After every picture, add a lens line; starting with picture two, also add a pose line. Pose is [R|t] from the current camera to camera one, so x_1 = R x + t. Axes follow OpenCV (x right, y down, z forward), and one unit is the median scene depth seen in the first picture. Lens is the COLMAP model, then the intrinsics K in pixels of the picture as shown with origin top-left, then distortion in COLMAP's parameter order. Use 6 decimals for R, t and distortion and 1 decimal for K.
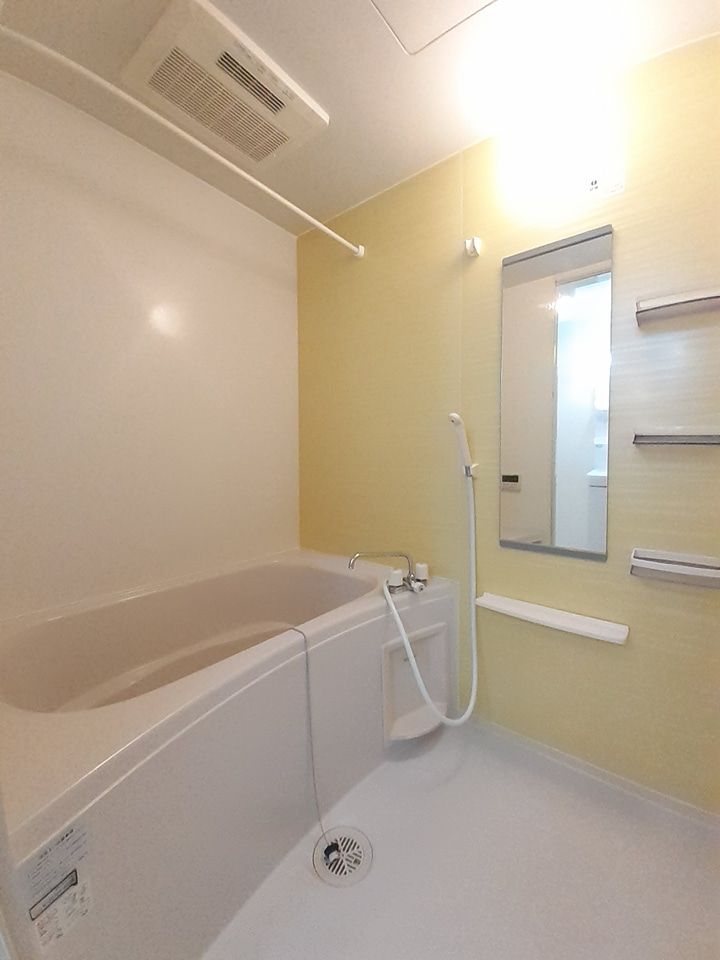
lens RADIAL K [[385.6, 0, 338.0], [0, 385.6, 481.4], [0, 0, 1]] dist [-0.000732, -0.008076]
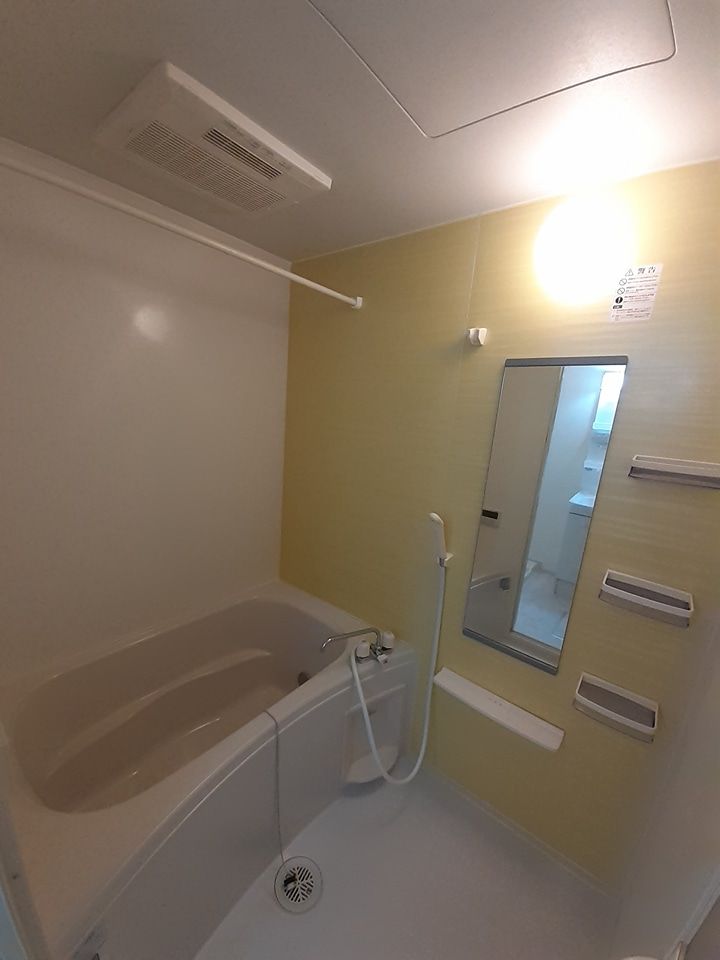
lens RADIAL K [[386.6, 0, 316.3], [0, 386.6, 496.6], [0, 0, 1]] dist [0.001843, 0.000193]
pose [[0.997677, 0.067313, -0.010469, -0.000162], [-0.064271, 0.981028, 0.182900, -0.386037], [0.022582, -0.181803, 0.983076, 0.000949]]
